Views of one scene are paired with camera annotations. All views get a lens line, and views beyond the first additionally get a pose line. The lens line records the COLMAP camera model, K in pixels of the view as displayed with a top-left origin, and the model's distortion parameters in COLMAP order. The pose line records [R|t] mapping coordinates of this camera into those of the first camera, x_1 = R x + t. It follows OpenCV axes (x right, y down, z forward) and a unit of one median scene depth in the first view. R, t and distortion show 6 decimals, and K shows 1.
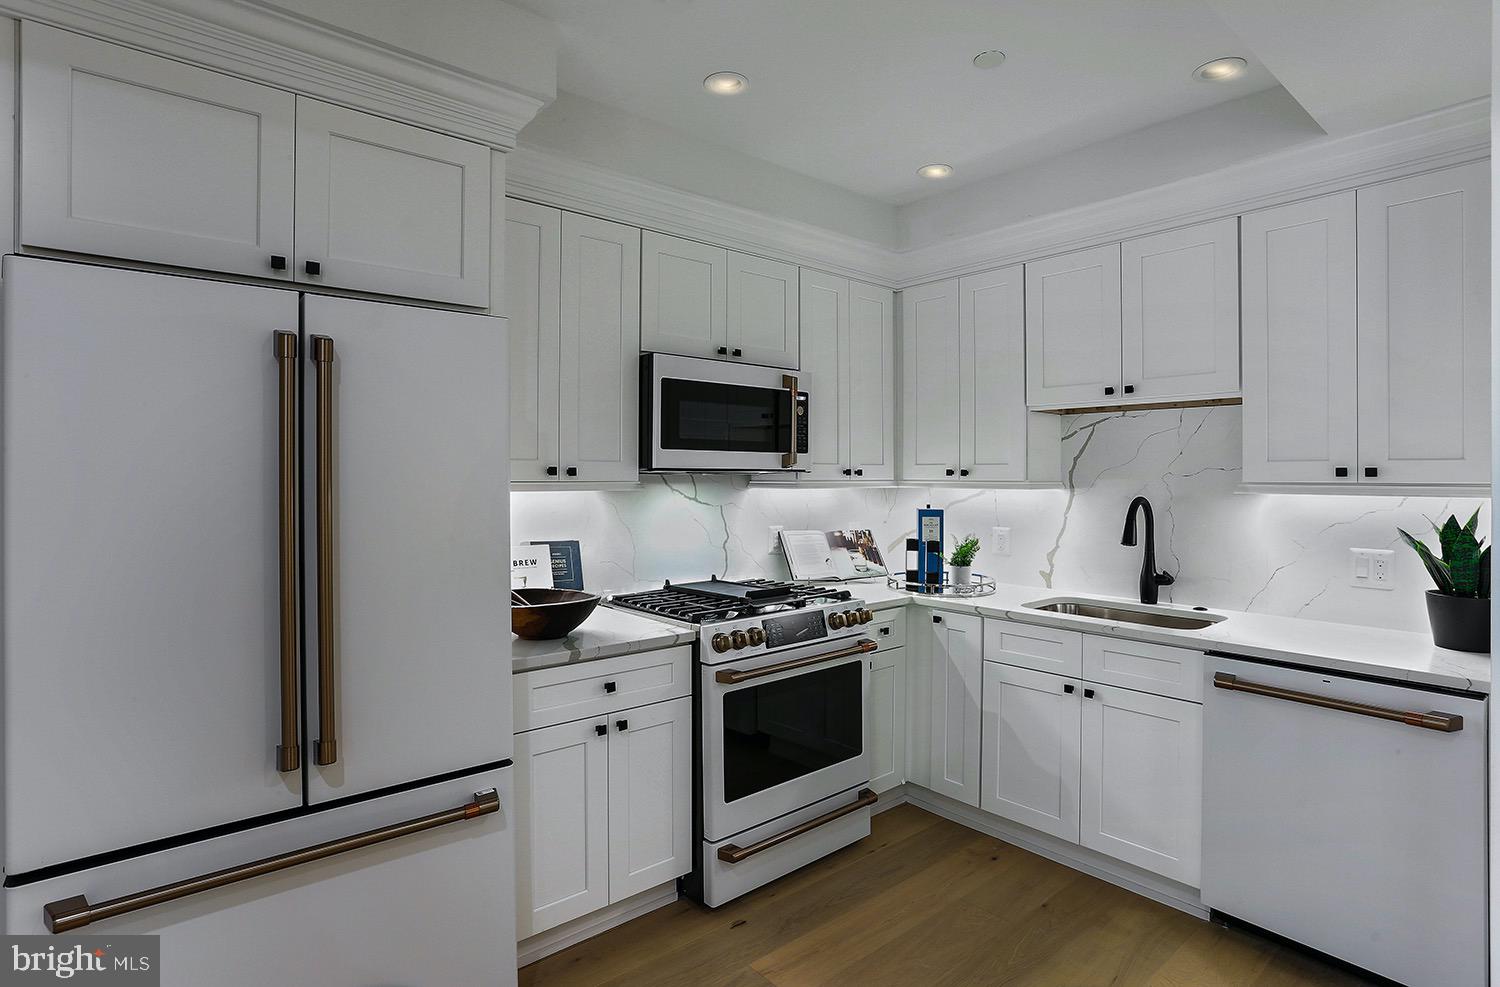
lens RADIAL K [[749.1, 0, 704.0], [0, 749.1, 479.4], [0, 0, 1]] dist [-0.028428, 0.000630]
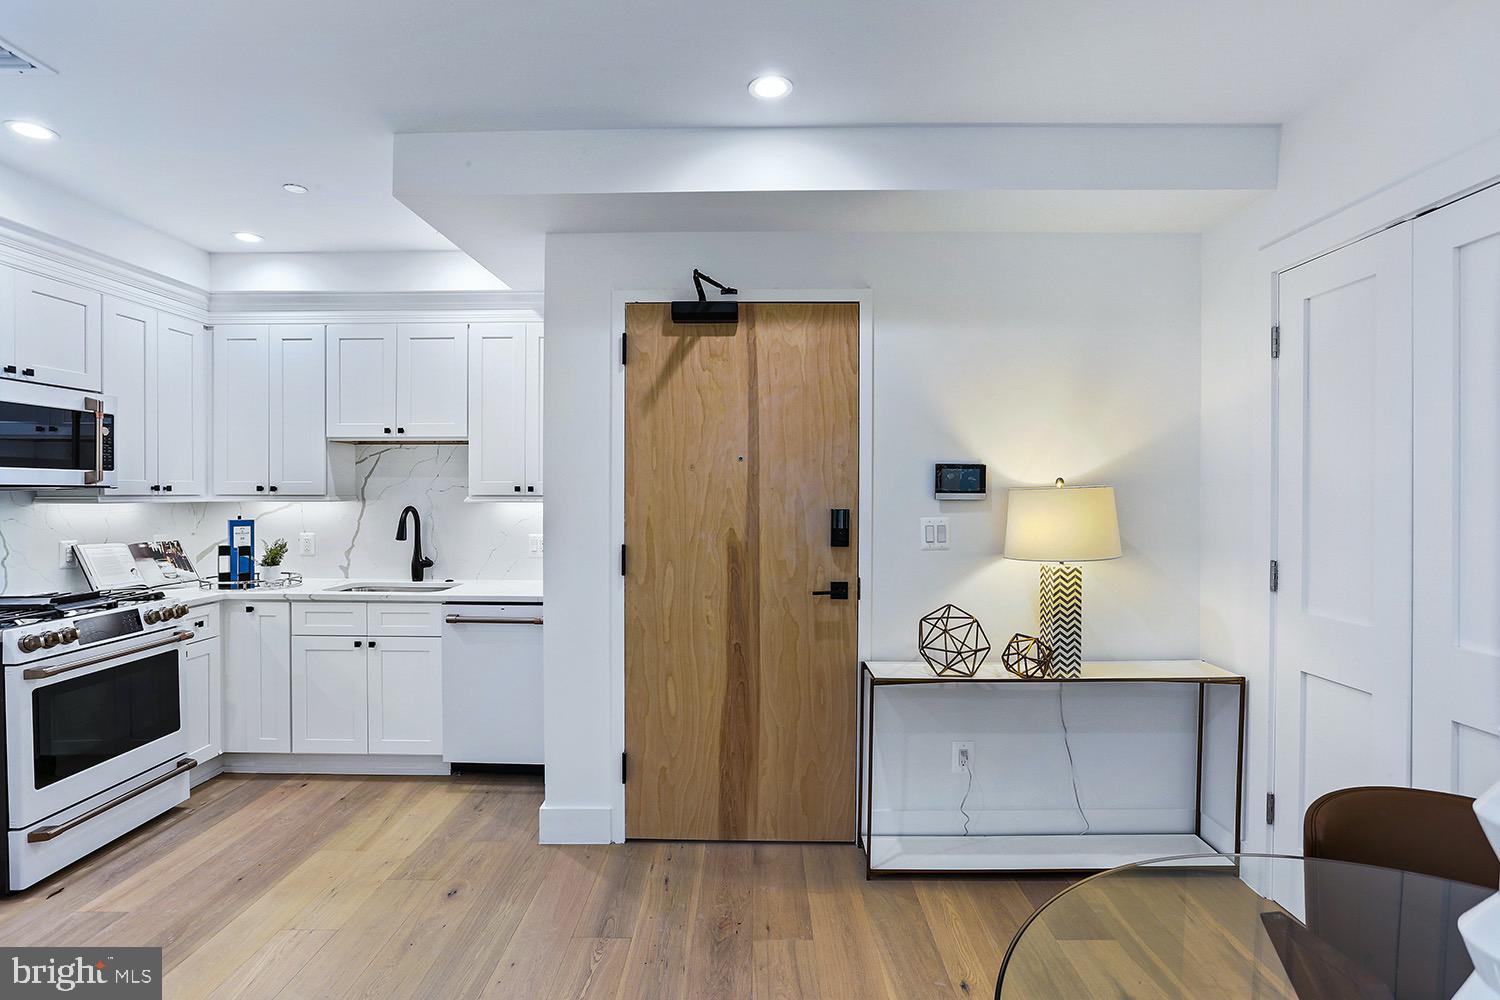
lens RADIAL K [[785.8, 0, 762.2], [0, 785.8, 497.7], [0, 0, 1]] dist [-0.037253, 0.019275]
pose [[0.625078, -0.007582, 0.780526, -0.163089], [0.003859, 0.999971, 0.006623, 0.000664], [-0.780553, -0.001127, 0.625088, -0.477372]]
